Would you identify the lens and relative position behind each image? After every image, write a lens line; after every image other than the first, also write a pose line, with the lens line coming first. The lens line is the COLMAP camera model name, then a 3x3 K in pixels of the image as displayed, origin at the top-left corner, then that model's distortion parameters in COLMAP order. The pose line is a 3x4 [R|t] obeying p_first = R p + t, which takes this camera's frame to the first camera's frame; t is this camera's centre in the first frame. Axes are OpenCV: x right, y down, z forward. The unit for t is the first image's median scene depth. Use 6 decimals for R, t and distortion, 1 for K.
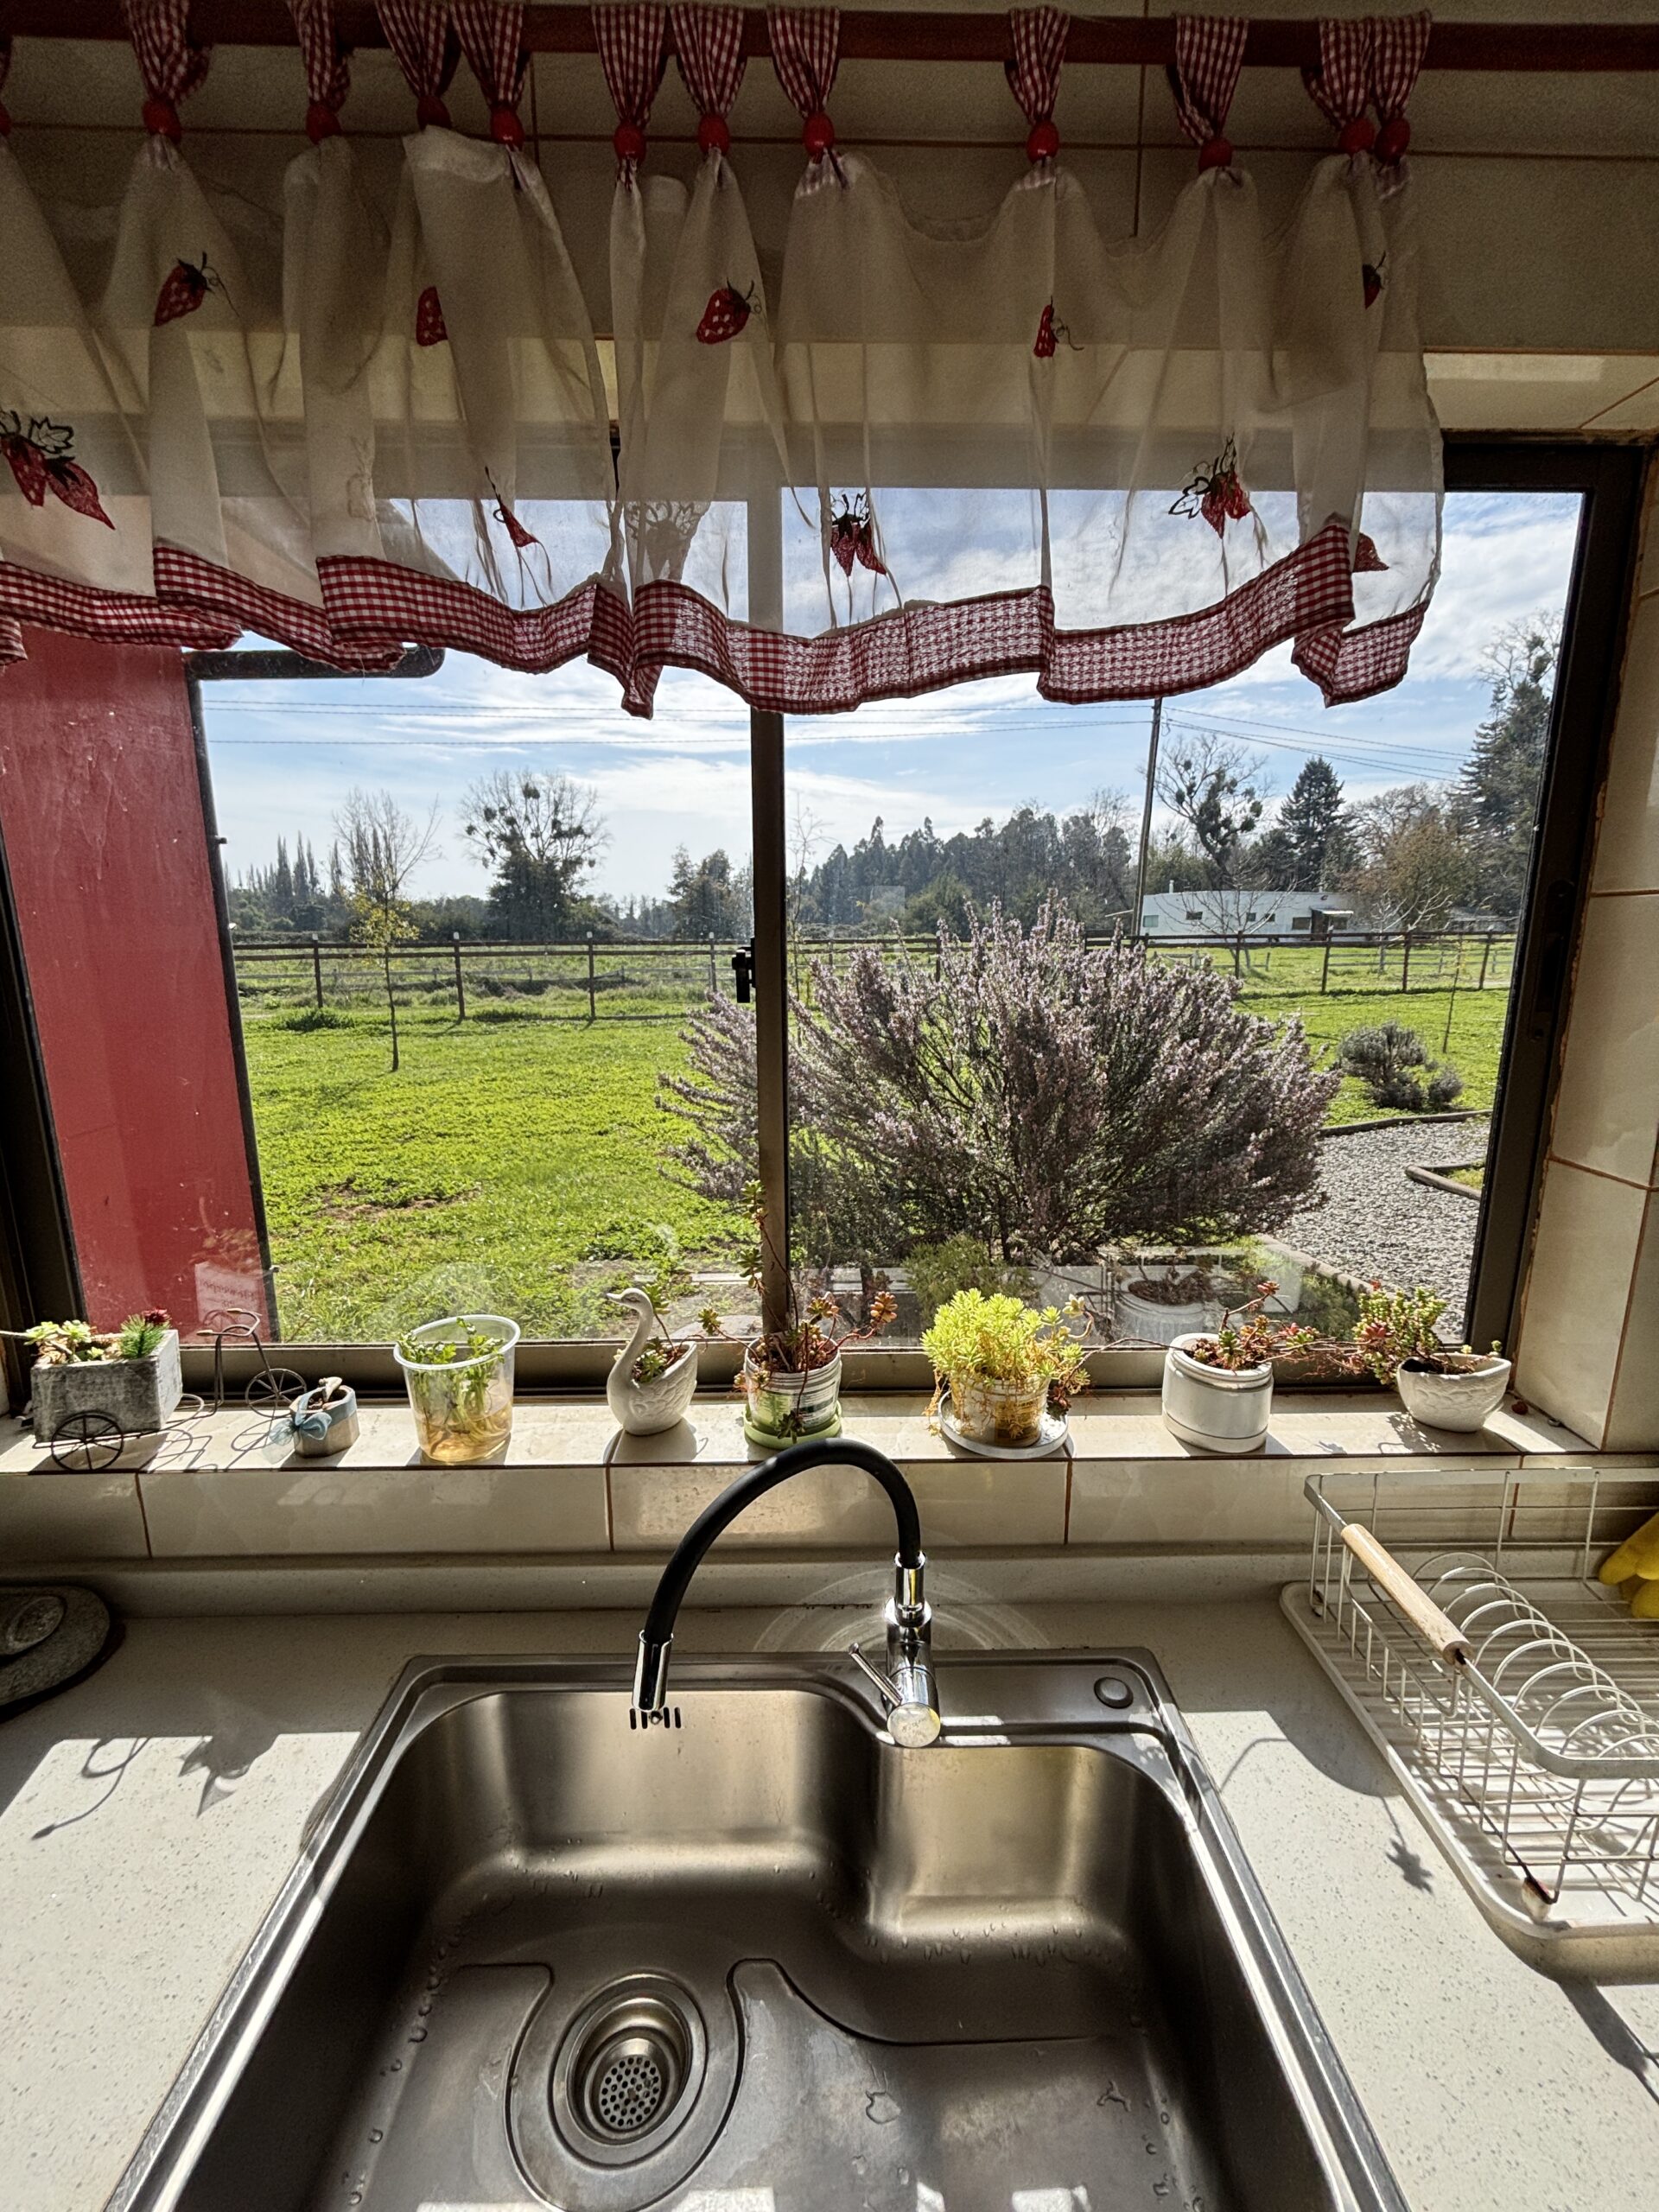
lens RADIAL K [[897.0, 0, 829.8], [0, 897.0, 1111.5], [0, 0, 1]] dist [-0.003149, 0.000642]
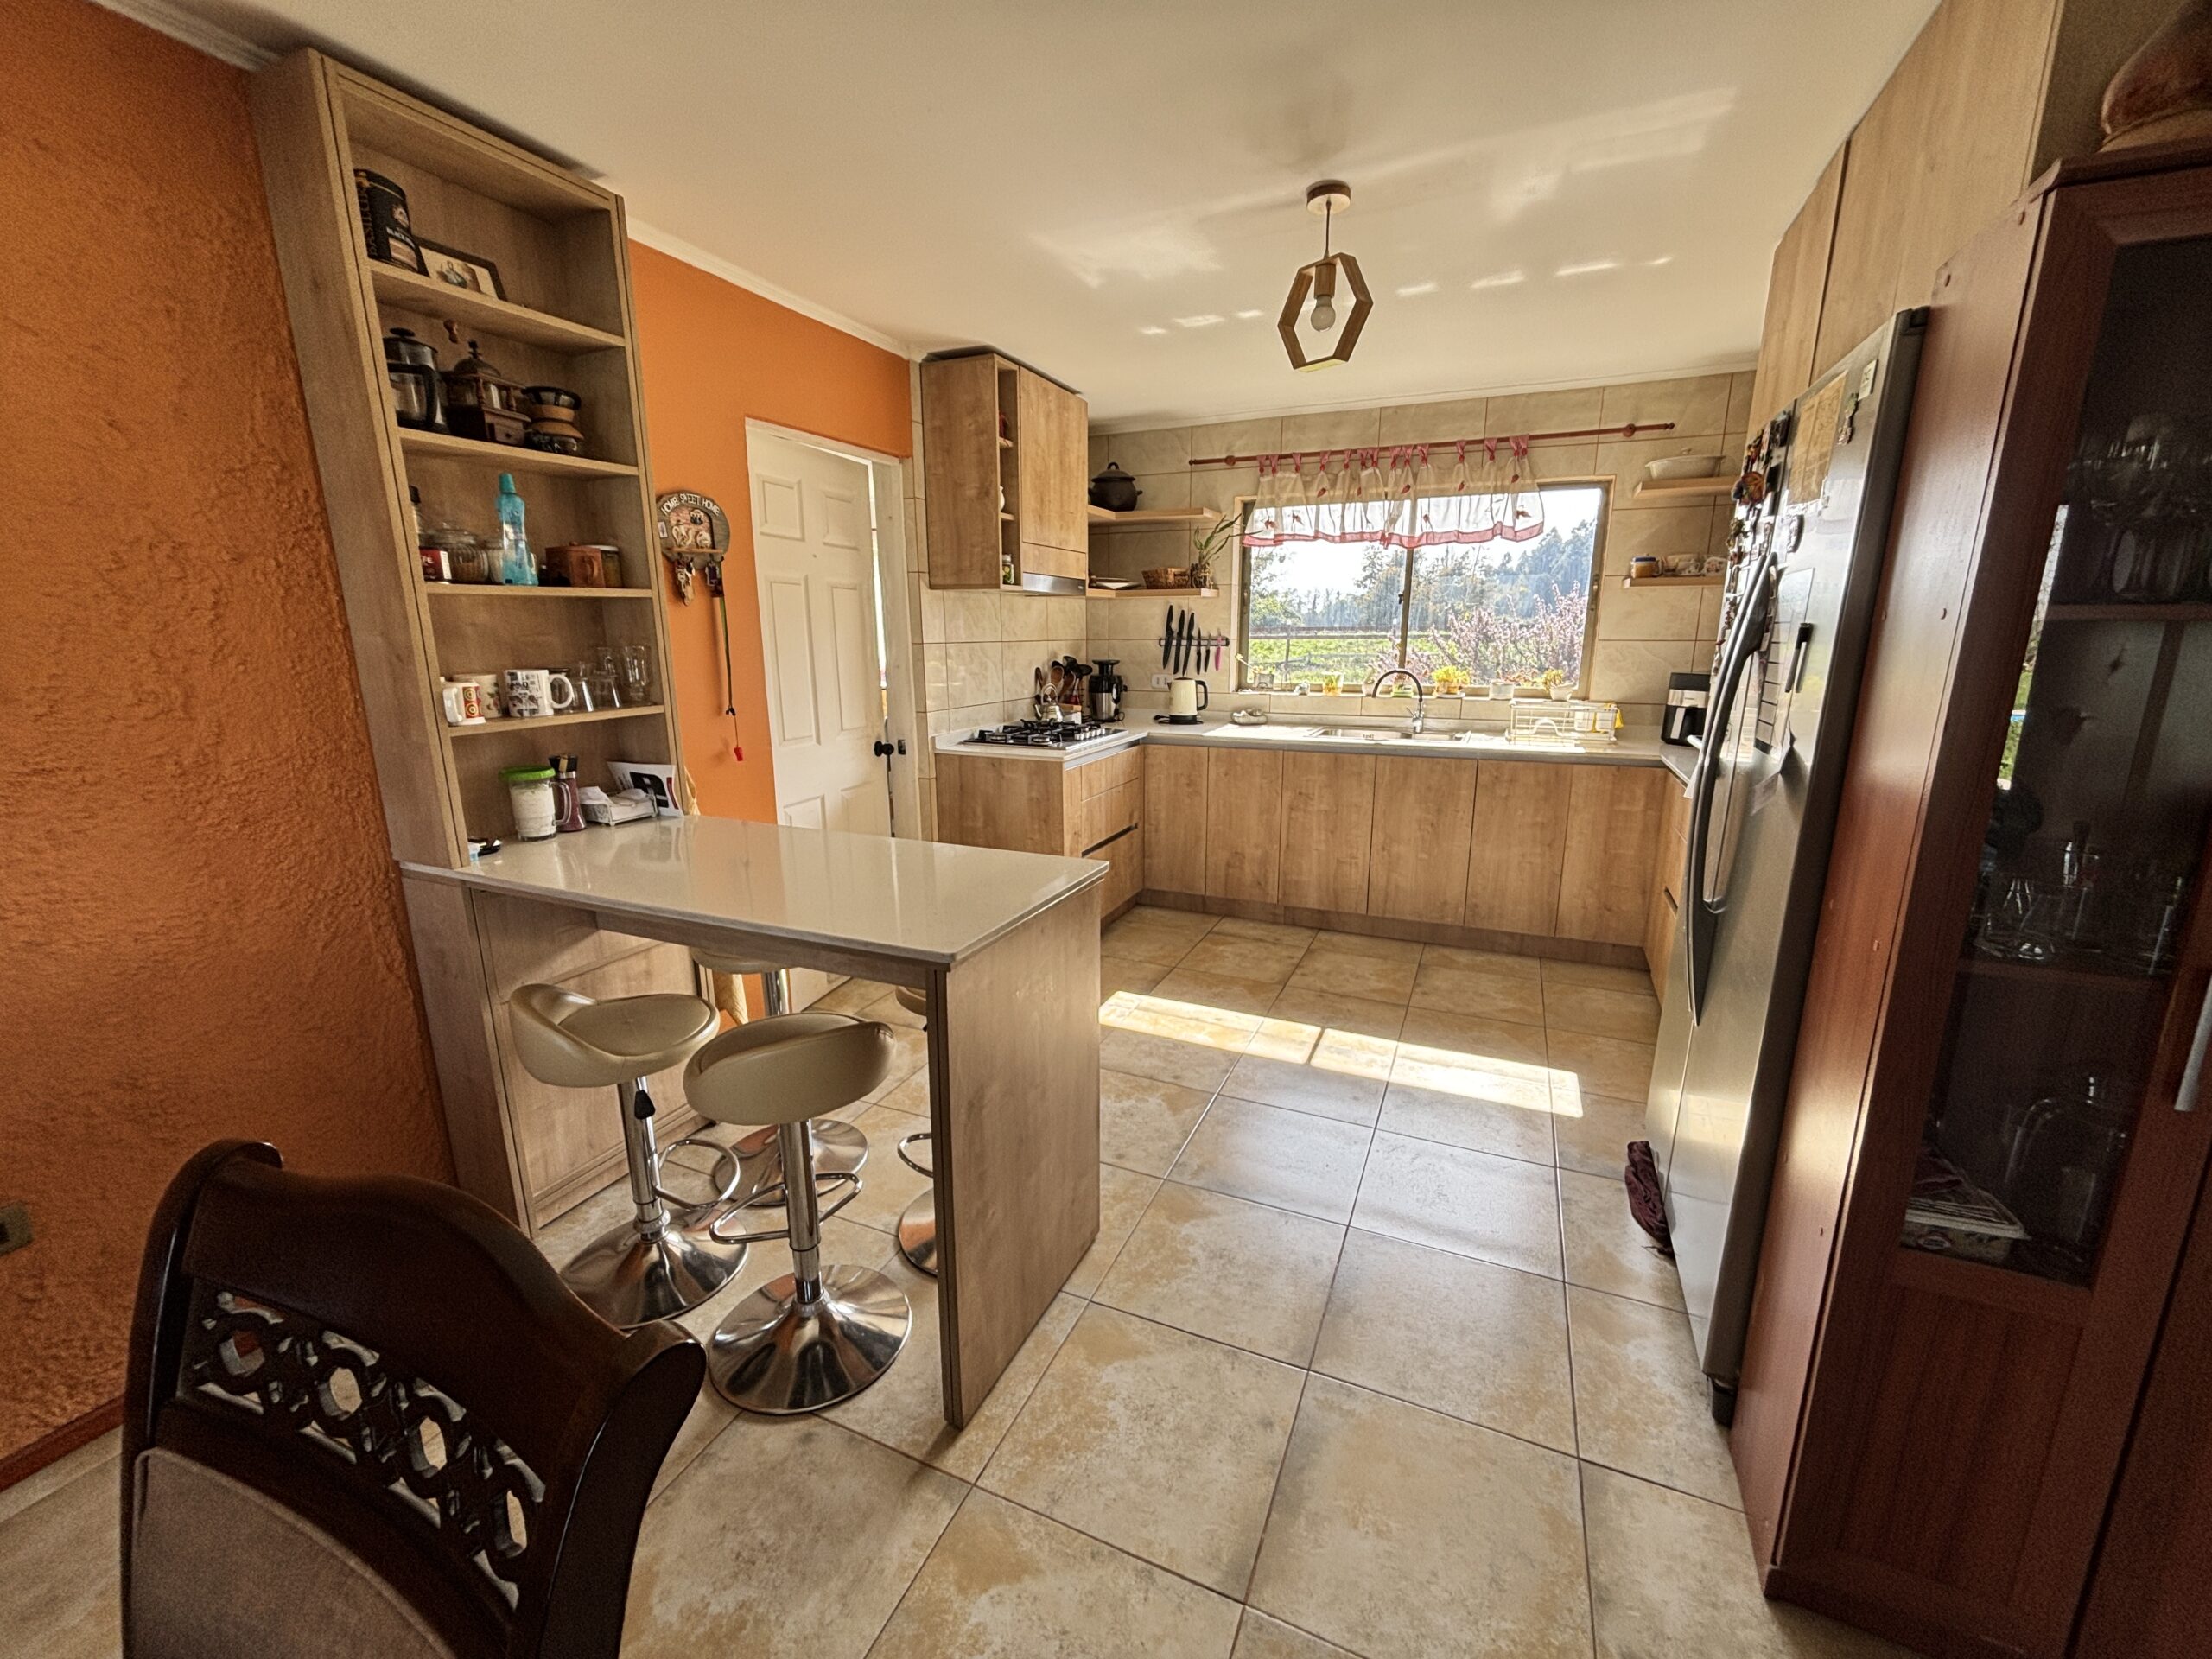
lens RADIAL K [[897.0, 0, 1102.6], [0, 897.0, 830.2], [0, 0, 1]] dist [-0.003149, 0.000642]
pose [[0.906030, 0.088365, -0.413886, 0.744767], [-0.077854, 0.996070, 0.042233, 1.374825], [0.415992, -0.006042, 0.909348, -5.497978]]
